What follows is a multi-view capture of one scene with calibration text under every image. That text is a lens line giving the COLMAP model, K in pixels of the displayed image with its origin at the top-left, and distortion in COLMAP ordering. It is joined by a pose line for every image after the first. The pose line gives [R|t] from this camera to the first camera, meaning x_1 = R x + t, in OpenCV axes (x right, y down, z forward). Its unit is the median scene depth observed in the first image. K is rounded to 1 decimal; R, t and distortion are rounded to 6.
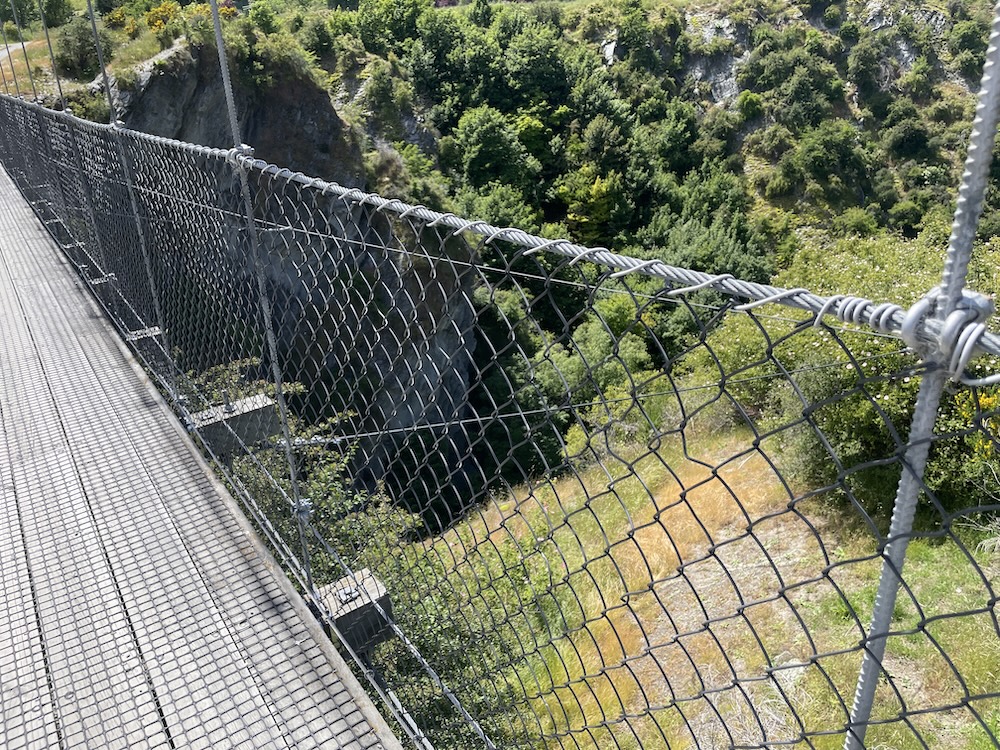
lens RADIAL K [[769.4, 0, 495.5], [0, 769.4, 361.5], [0, 0, 1]] dist [0.083969, -0.114979]
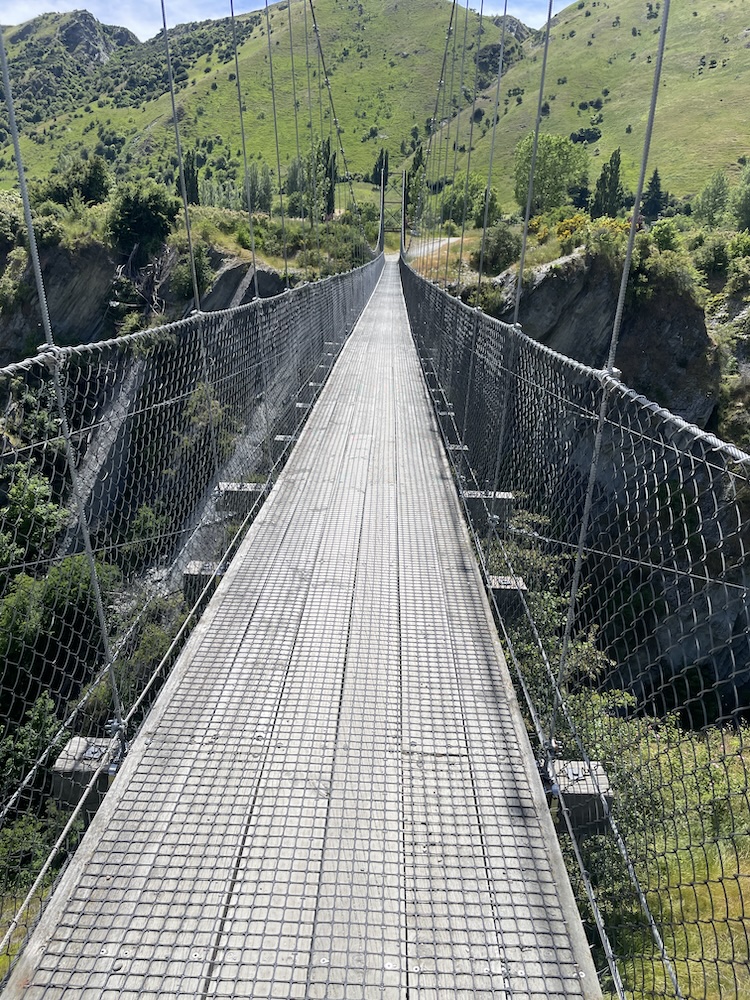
lens RADIAL K [[769.4, 0, 385.7], [0, 769.4, 495.8], [0, 0, 1]] dist [0.083969, -0.114979]
pose [[0.823047, 0.256667, -0.506671, 0.016269], [-0.299810, 0.953992, -0.003750, 0.007857], [0.482397, 0.154991, 0.862131, -0.025425]]
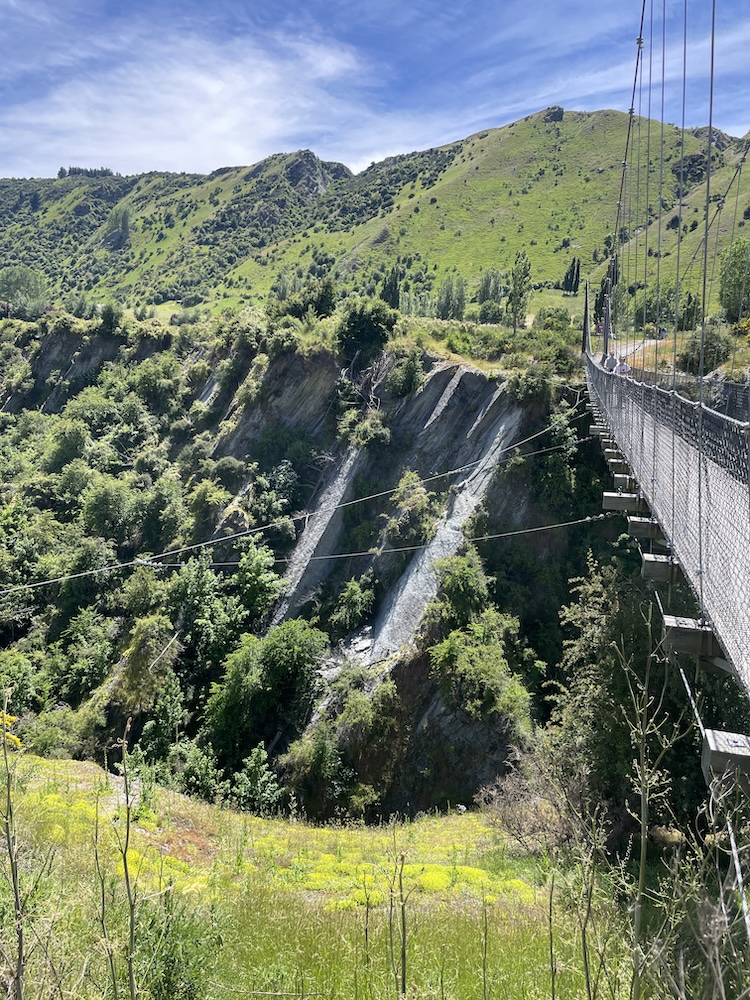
lens RADIAL K [[769.4, 0, 370.4], [0, 769.4, 487.8], [0, 0, 1]] dist [0.083969, -0.114979]
pose [[0.660062, 0.213879, -0.720121, 0.029751], [-0.357102, 0.932710, -0.050301, 0.031958], [0.660906, 0.290359, 0.692023, -0.084196]]
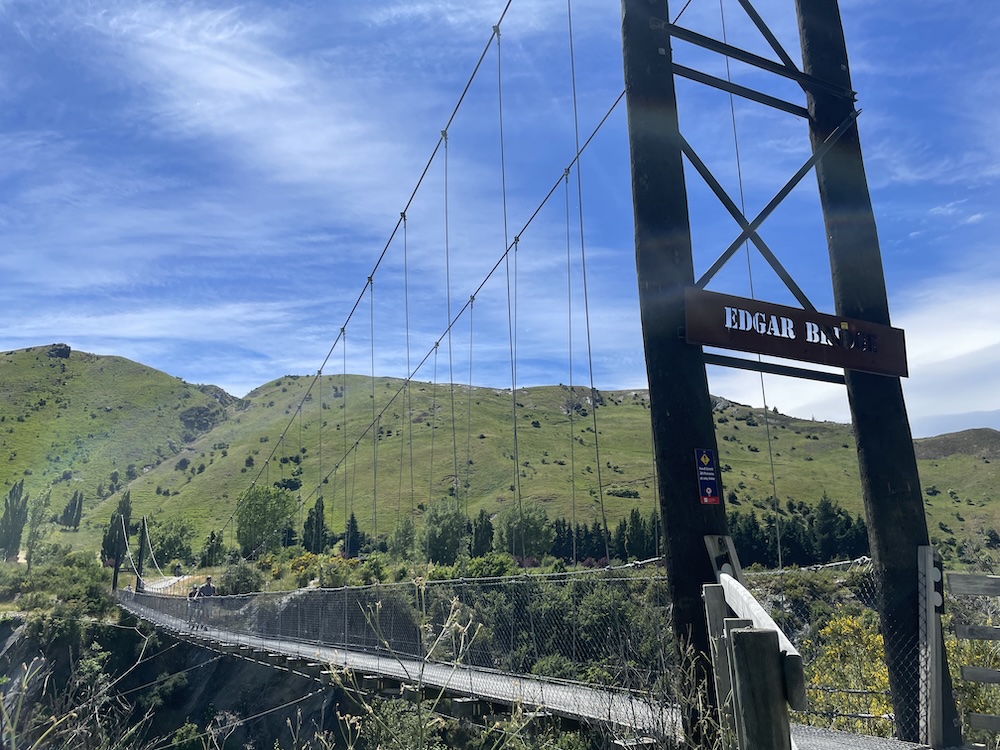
lens RADIAL K [[766.9, 0, 501.8], [0, 766.9, 369.0], [0, 0, 1]] dist [0.048534, -0.069959]
pose [[0.994009, 0.030697, -0.104903, 0.015685], [-0.089852, 0.775974, -0.624332, 0.064759], [0.062237, 0.630017, 0.774083, -0.144868]]
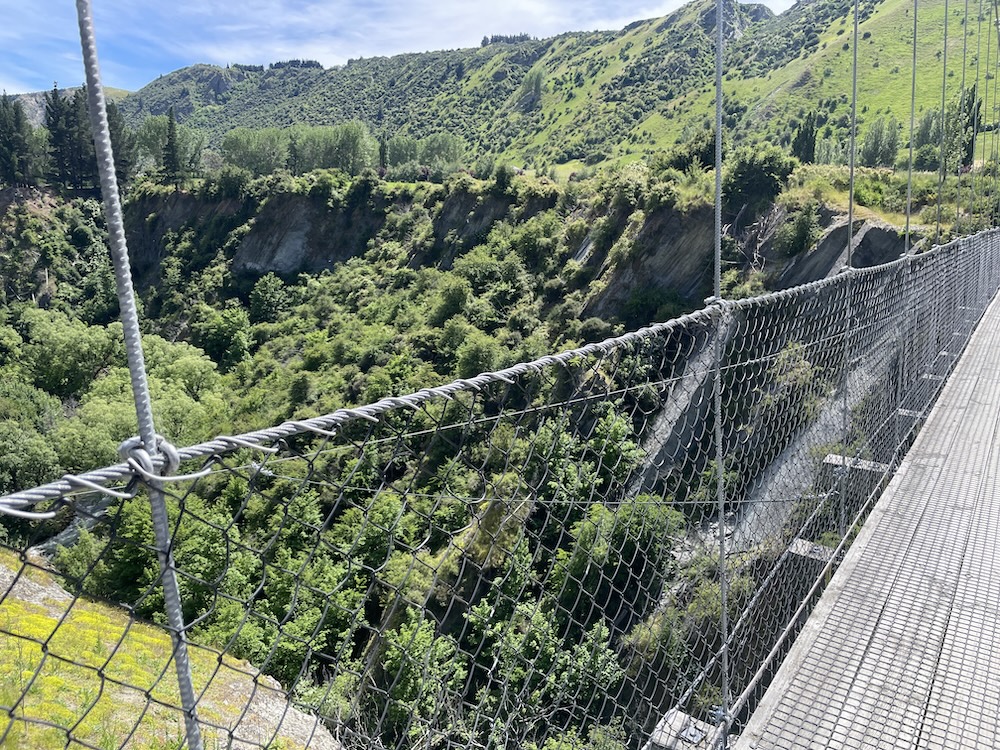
lens RADIAL K [[769.4, 0, 499.6], [0, 769.4, 367.6], [0, 0, 1]] dist [0.083969, -0.114979]
pose [[0.370584, 0.264439, -0.890359, 0.011735], [-0.397388, 0.911584, 0.105342, 0.008739], [0.839494, 0.314780, 0.442904, -0.025432]]
